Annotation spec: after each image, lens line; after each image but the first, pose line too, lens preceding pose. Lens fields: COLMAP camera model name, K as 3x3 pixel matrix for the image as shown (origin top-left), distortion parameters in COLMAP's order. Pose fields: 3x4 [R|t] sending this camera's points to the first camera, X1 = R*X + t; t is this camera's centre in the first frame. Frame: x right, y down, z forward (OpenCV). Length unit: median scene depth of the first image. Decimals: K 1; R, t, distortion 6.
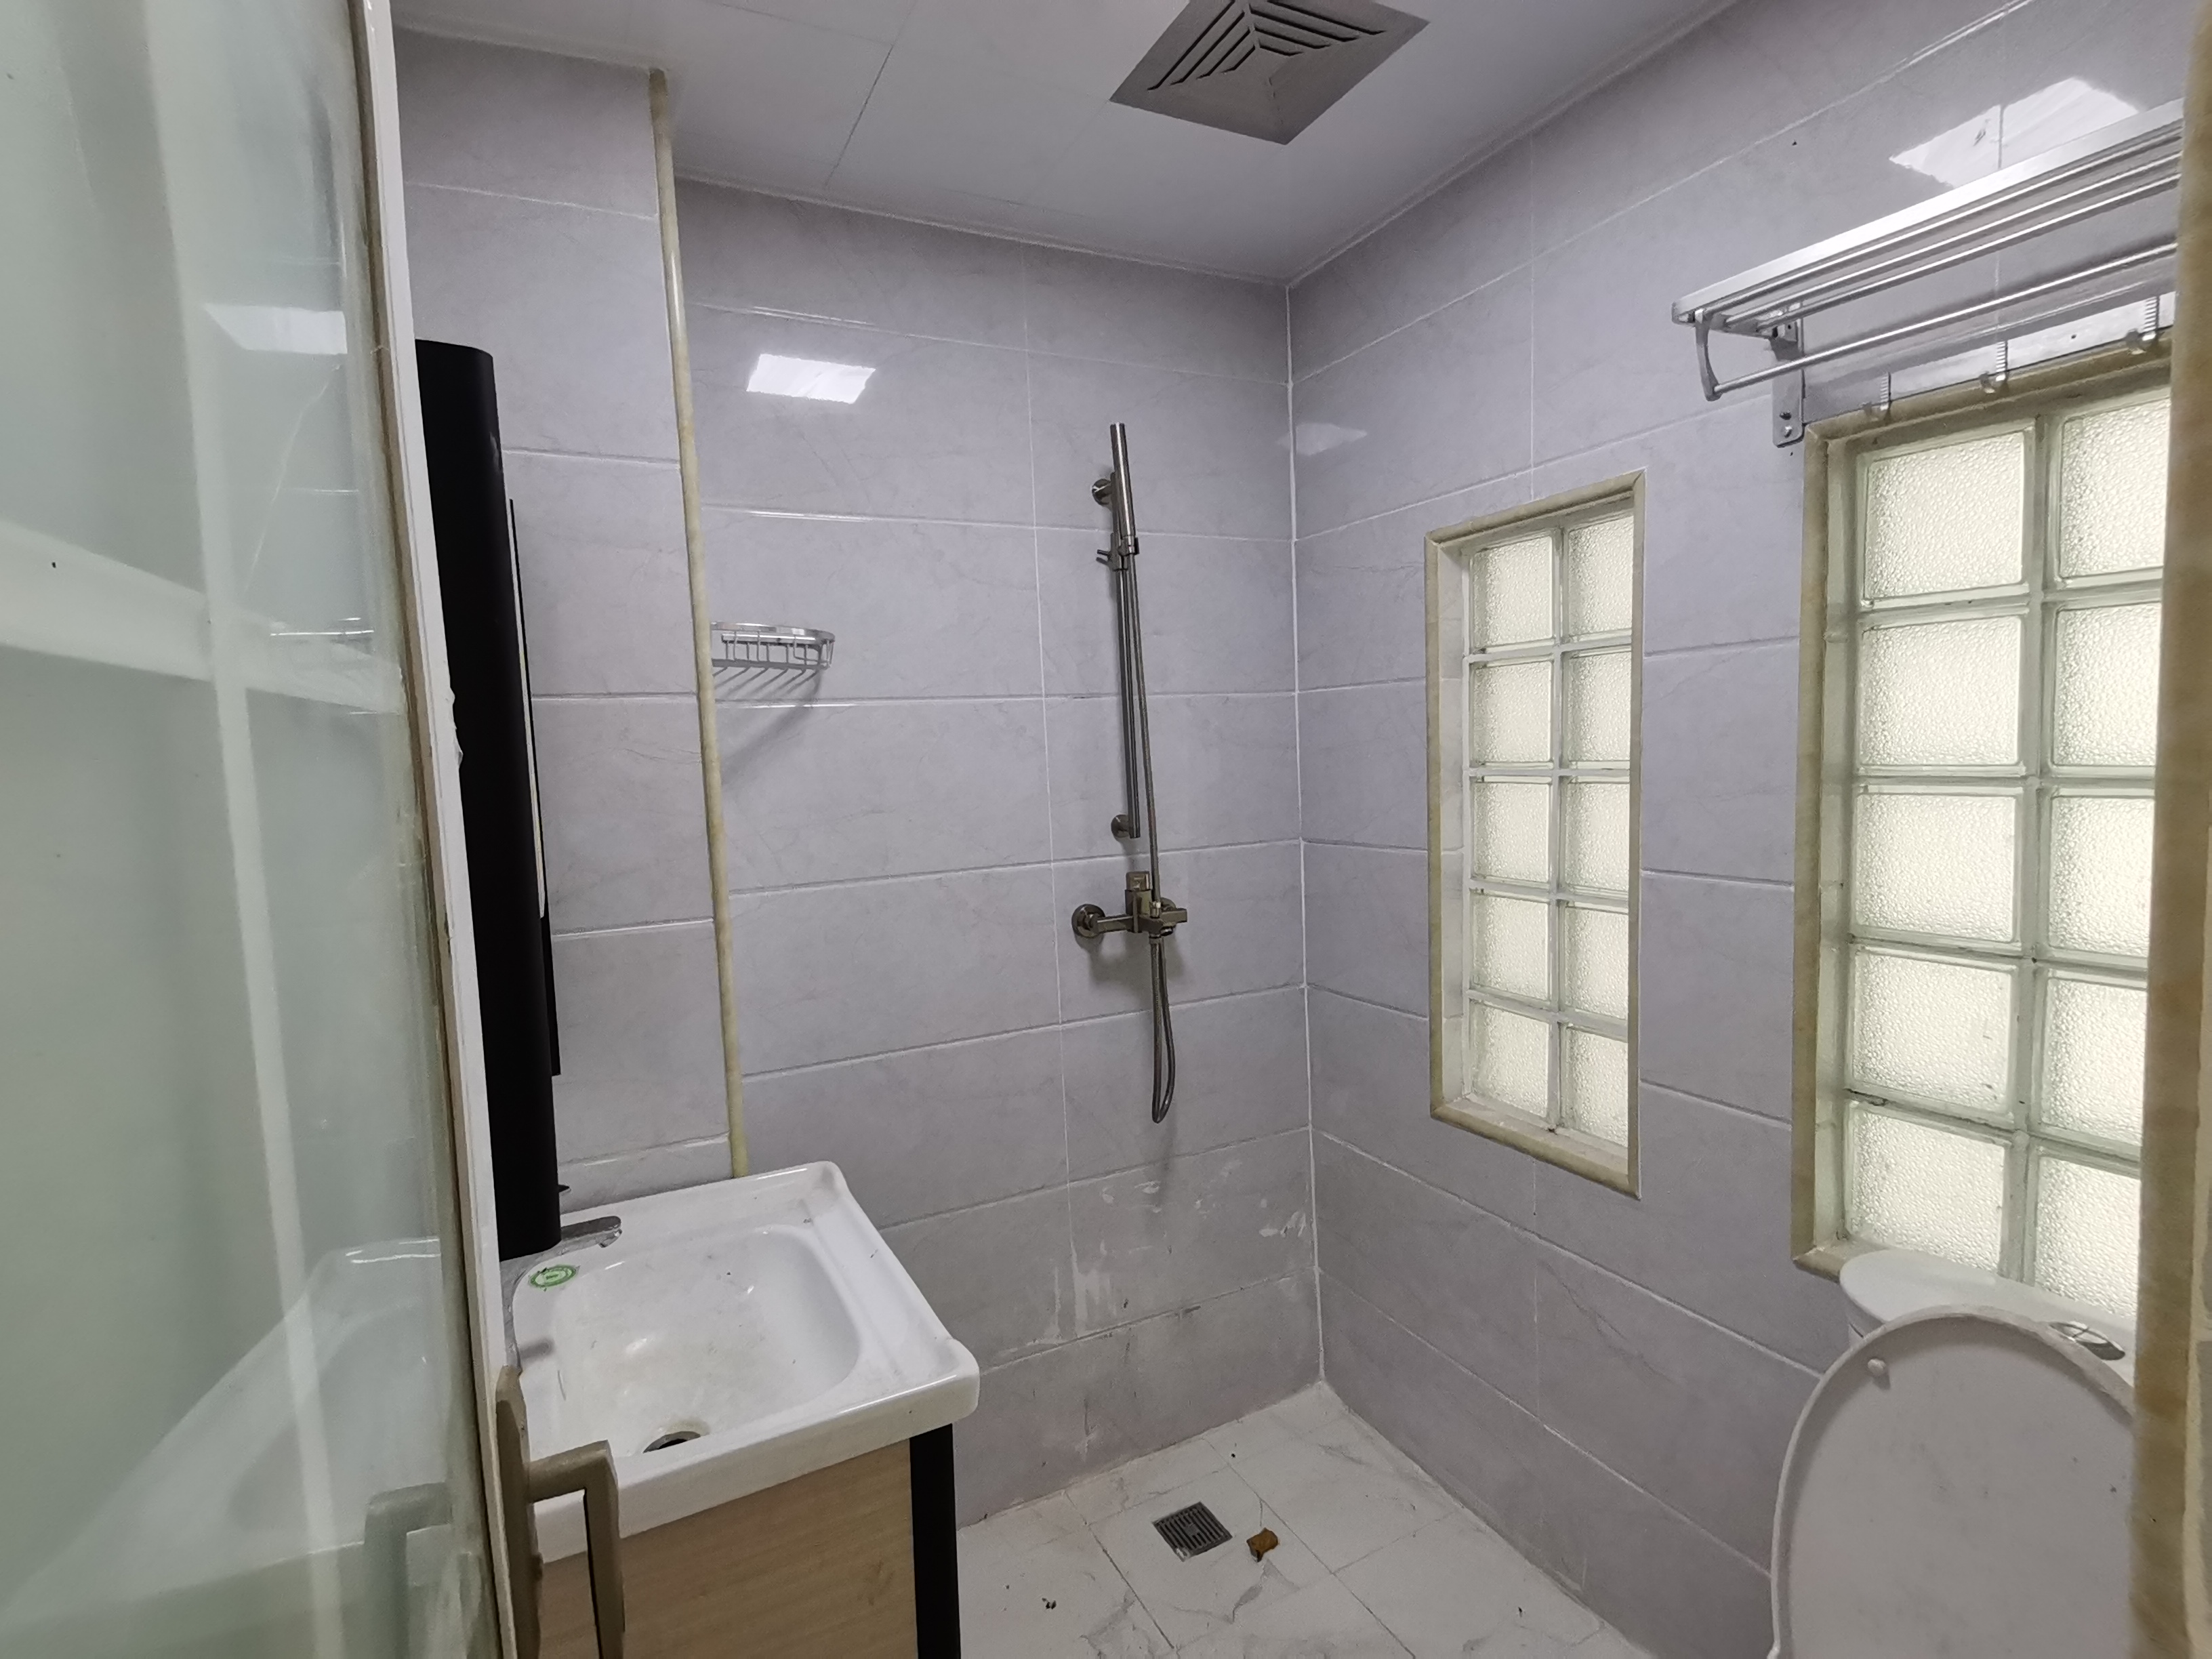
lens RADIAL K [[1124.1, 0, 1105.6], [0, 1124.1, 829.3], [0, 0, 1]] dist [-0.002630, -0.002750]
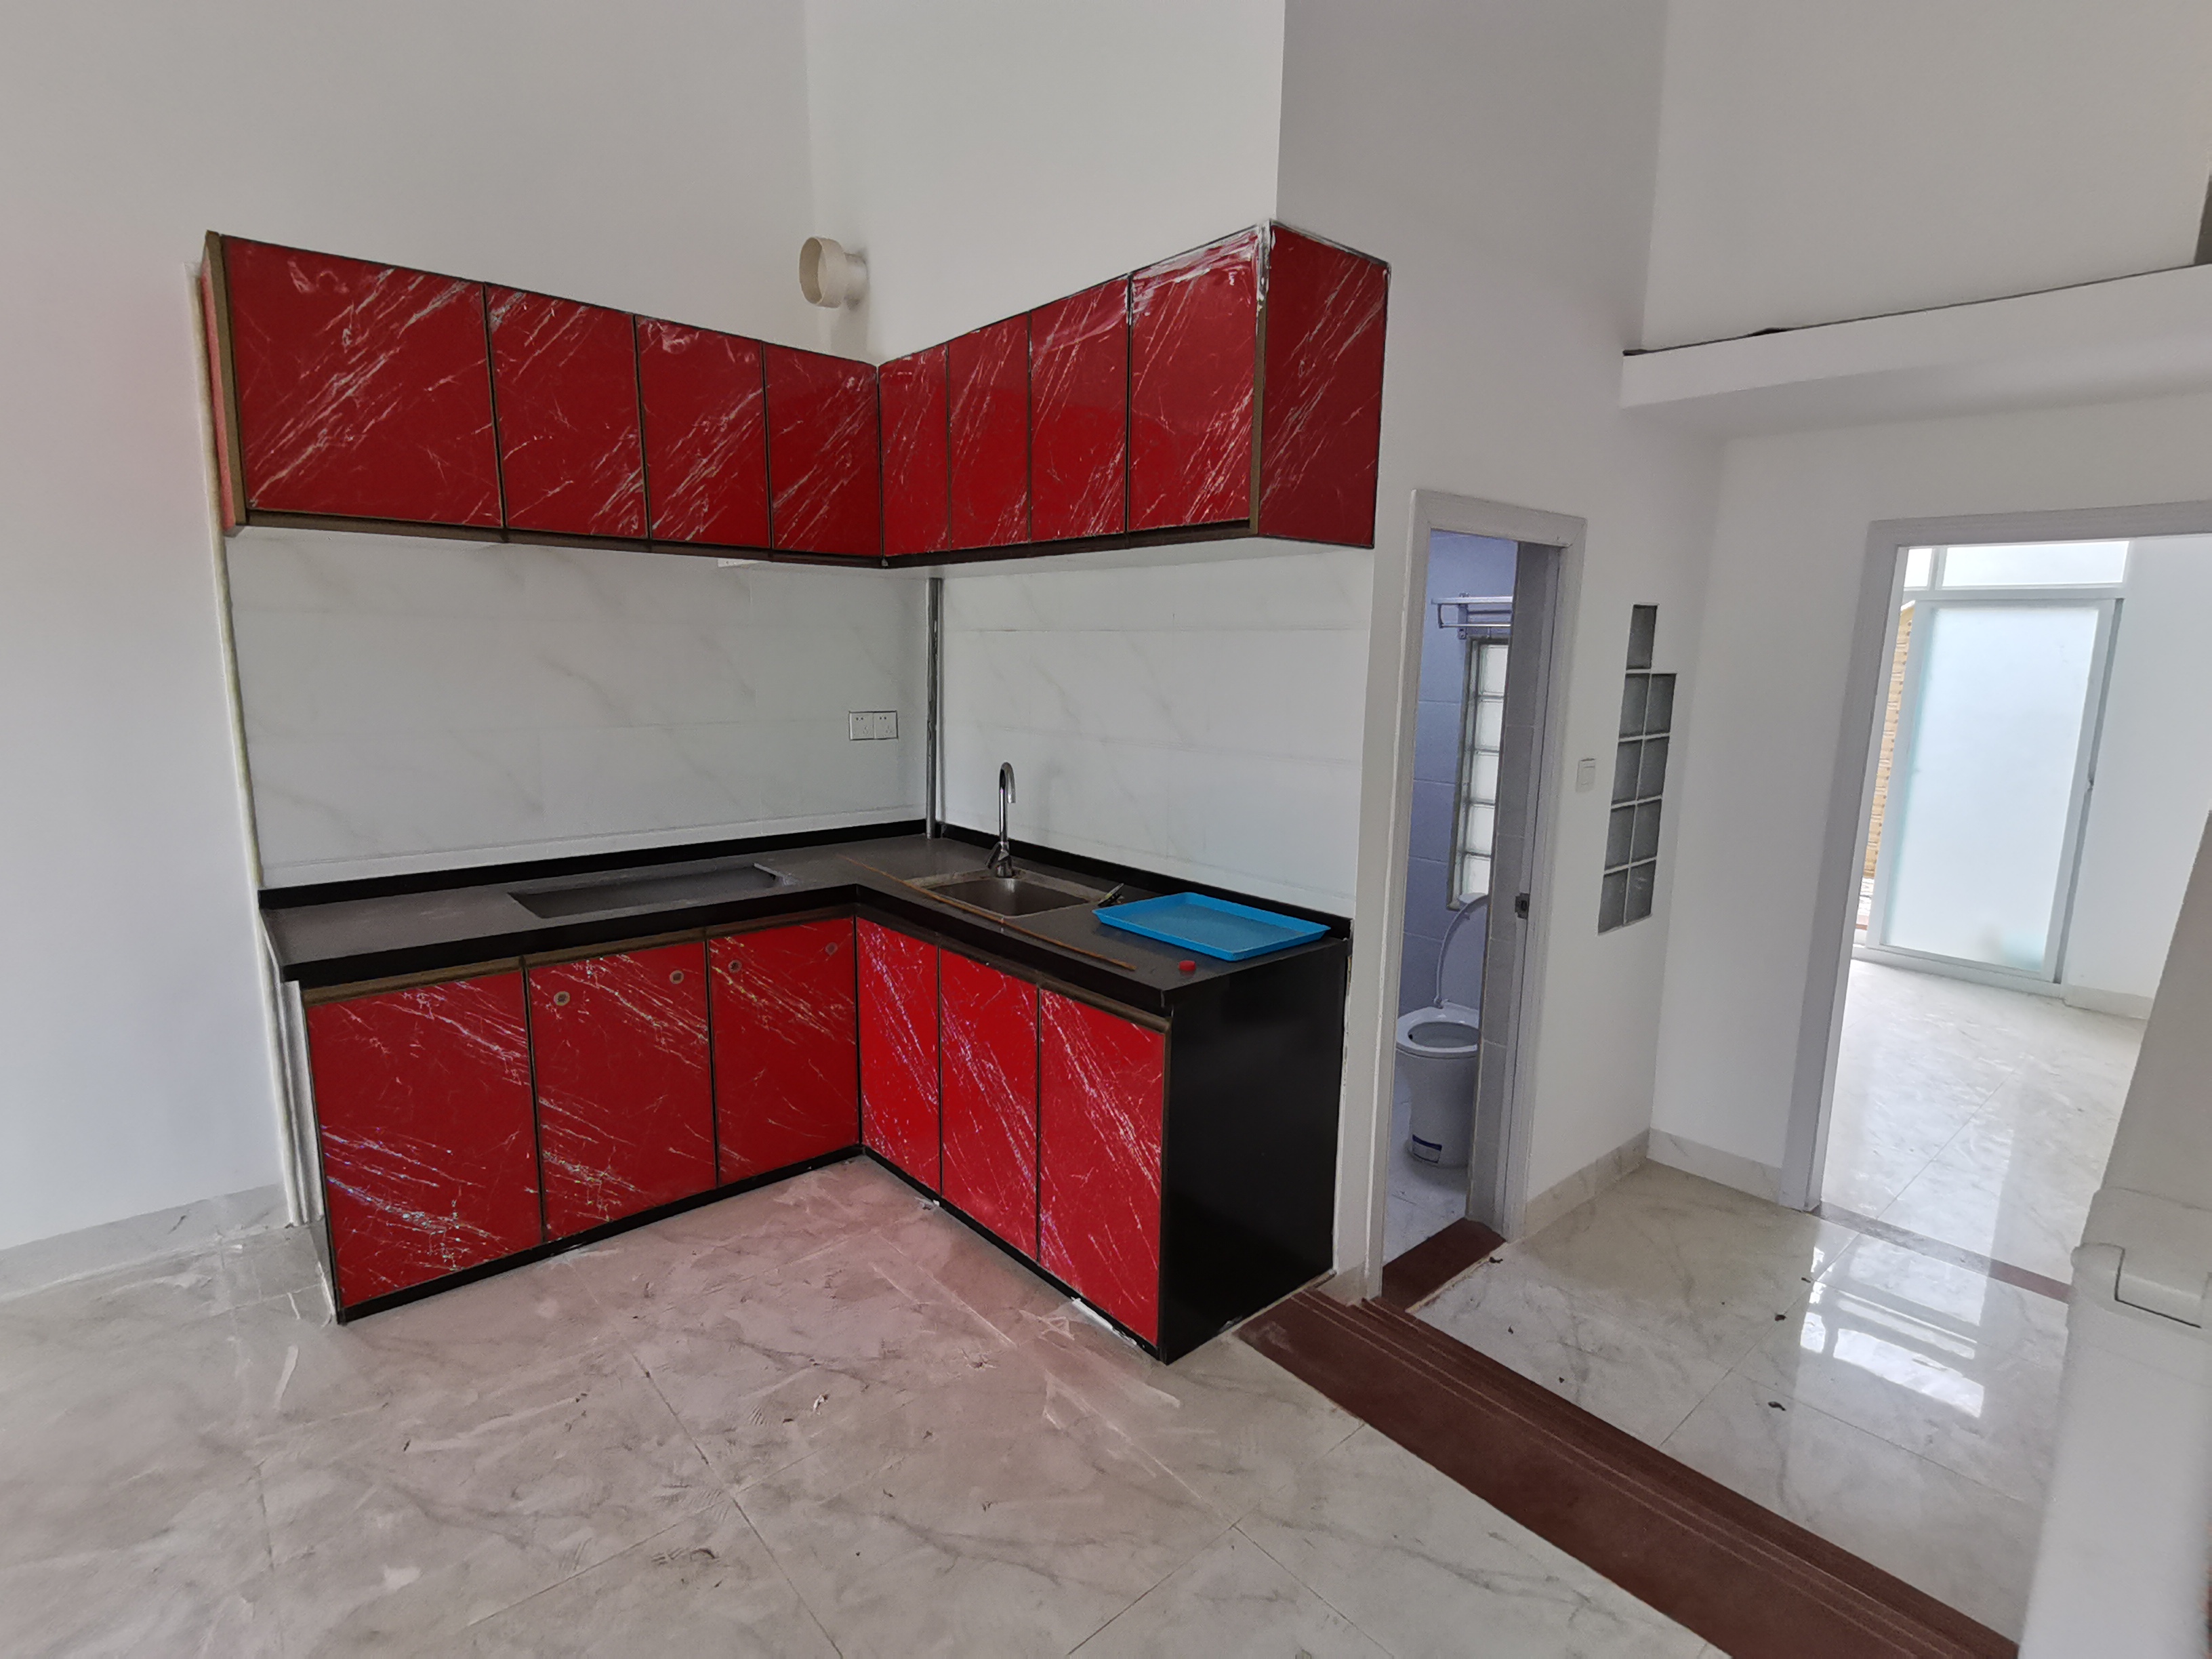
lens RADIAL K [[1124.1, 0, 1120.7], [0, 1124.1, 833.2], [0, 0, 1]] dist [-0.002630, -0.002750]
pose [[0.963102, 0.014813, 0.268728, -1.070416], [-0.038162, 0.995912, 0.081872, -0.032506], [-0.266416, -0.089106, 0.959730, -1.689010]]
